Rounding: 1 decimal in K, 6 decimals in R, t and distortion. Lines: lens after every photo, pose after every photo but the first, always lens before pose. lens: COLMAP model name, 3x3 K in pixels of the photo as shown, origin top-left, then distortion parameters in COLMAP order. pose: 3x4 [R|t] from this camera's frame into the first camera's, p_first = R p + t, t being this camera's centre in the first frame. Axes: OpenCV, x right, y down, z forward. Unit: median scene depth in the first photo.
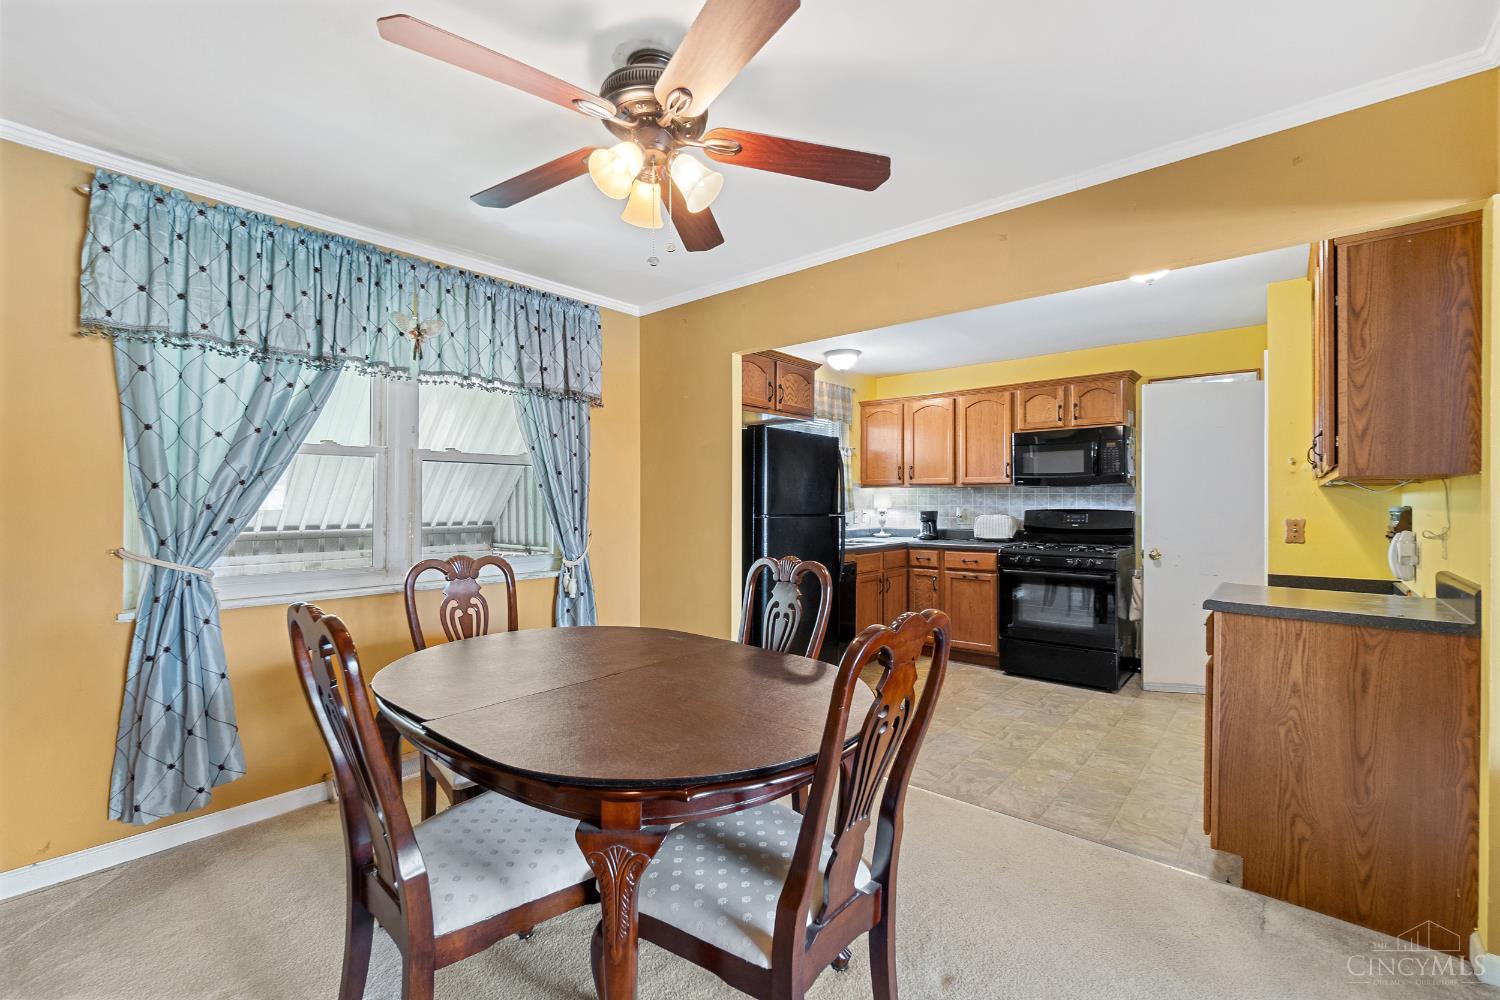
lens RADIAL K [[648.5, 0, 751.2], [0, 648.5, 499.1], [0, 0, 1]] dist [-0.007099, 0.001697]
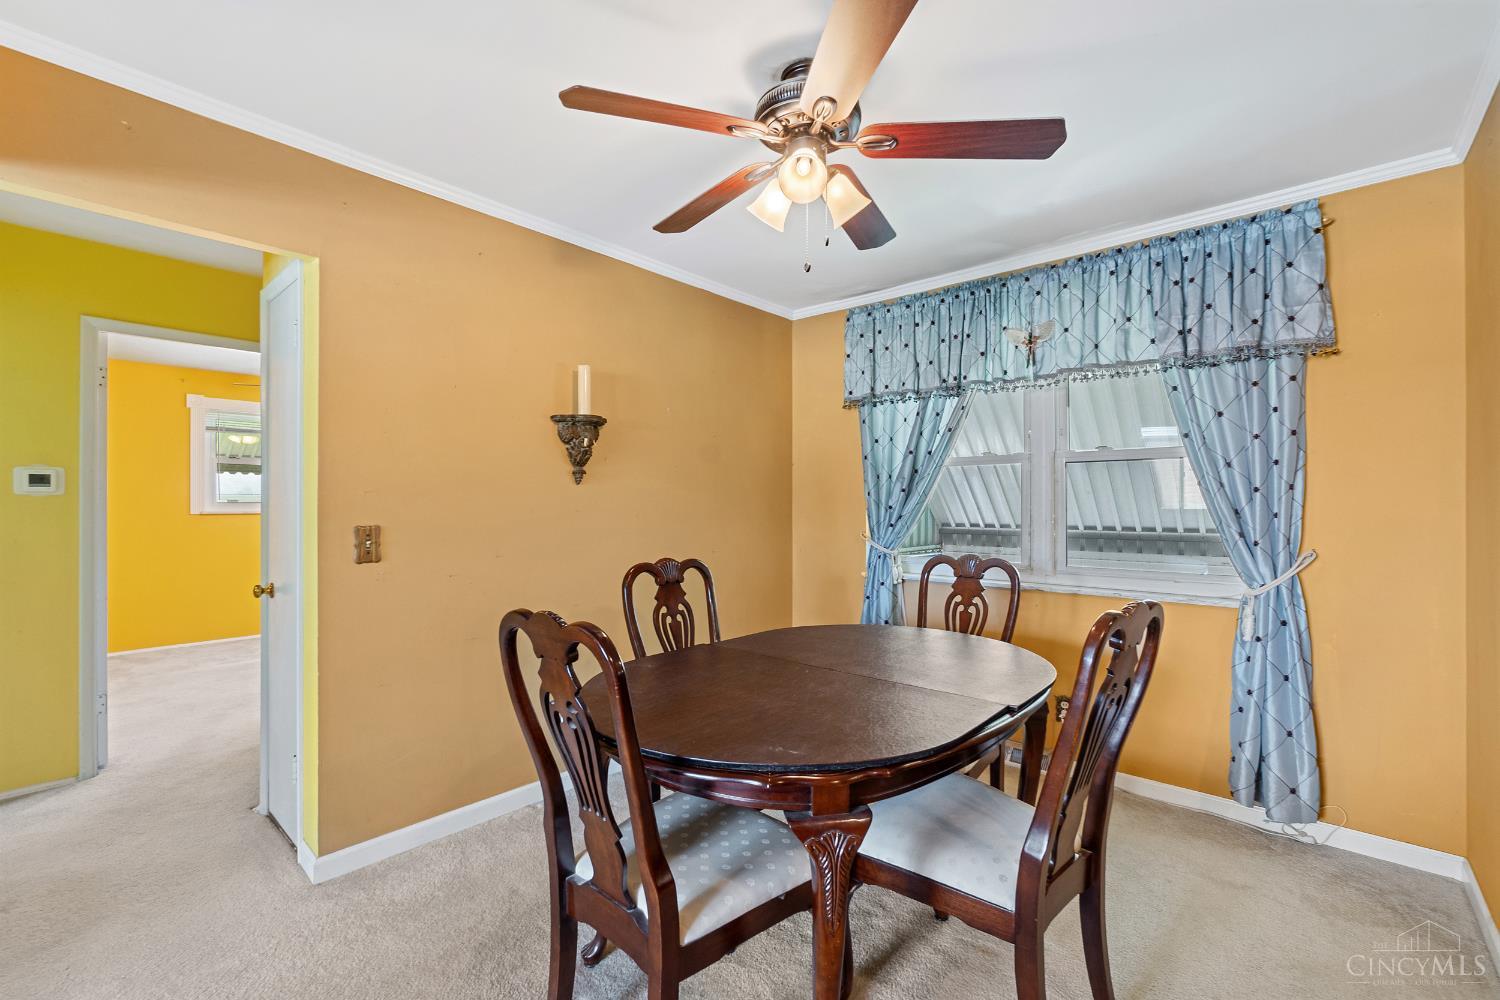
lens RADIAL K [[648.5, 0, 742.1], [0, 648.5, 503.9], [0, 0, 1]] dist [-0.007099, 0.001697]
pose [[-0.025659, -0.001707, -0.999669, 0.319757], [0.004215, 0.999989, -0.001816, 0.002164], [0.999662, -0.004260, -0.025652, 0.340859]]
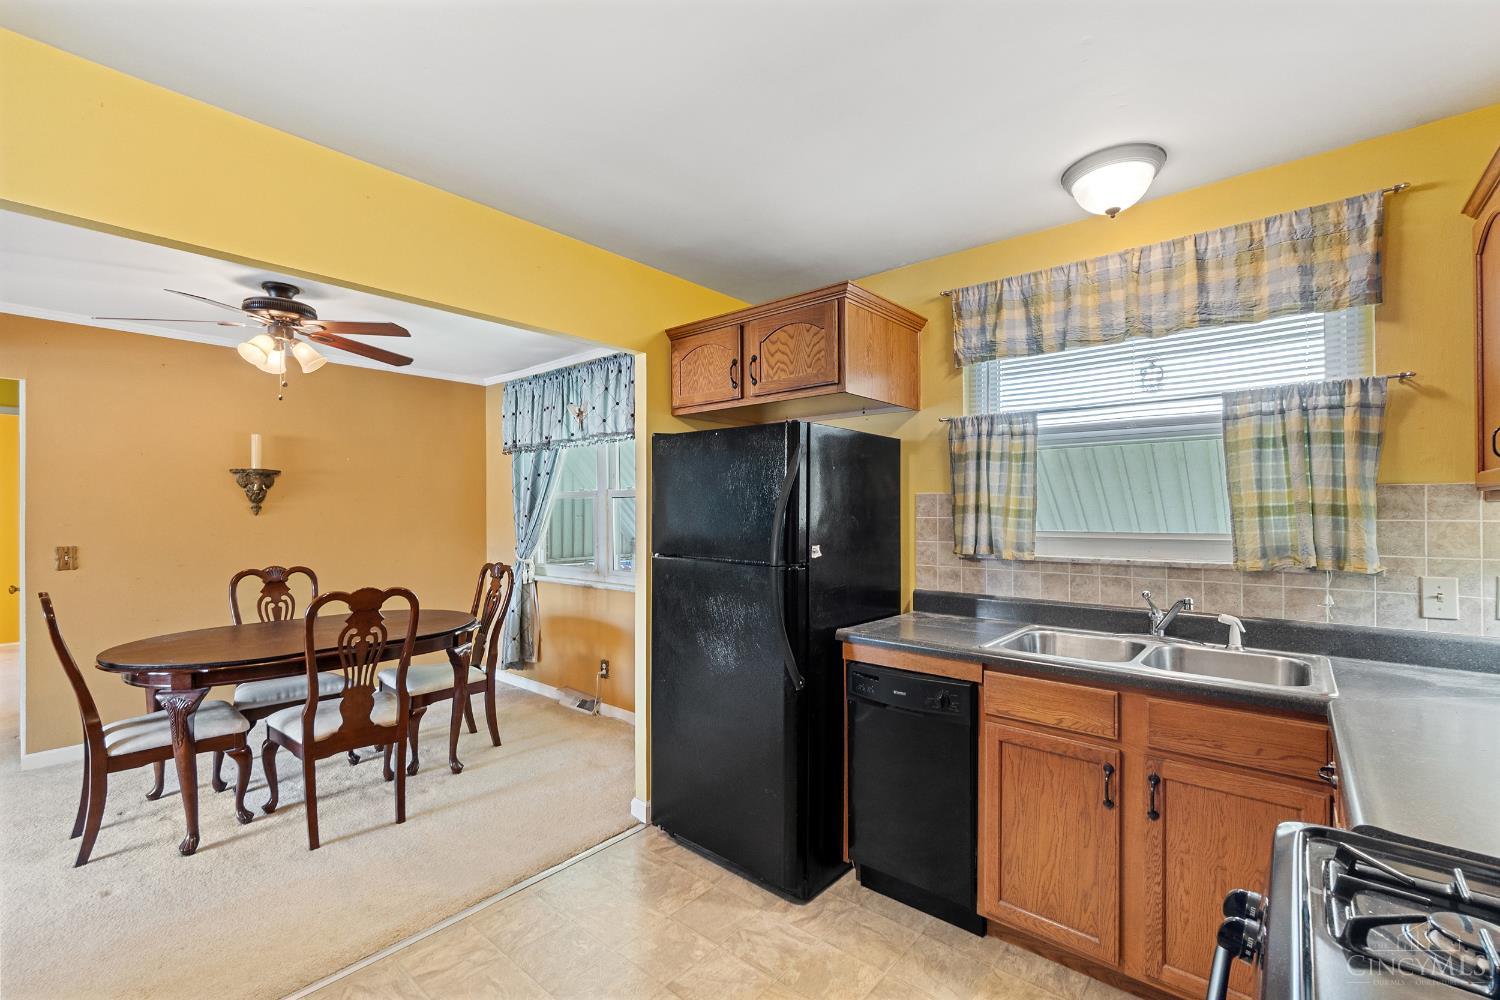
lens RADIAL K [[648.5, 0, 739.1], [0, 648.5, 505.3], [0, 0, 1]] dist [-0.007099, 0.001697]
pose [[-0.019693, -0.008557, -0.999769, 0.584261], [0.007670, 0.999933, -0.008709, -0.018948], [0.999777, -0.007839, -0.019626, 0.841638]]
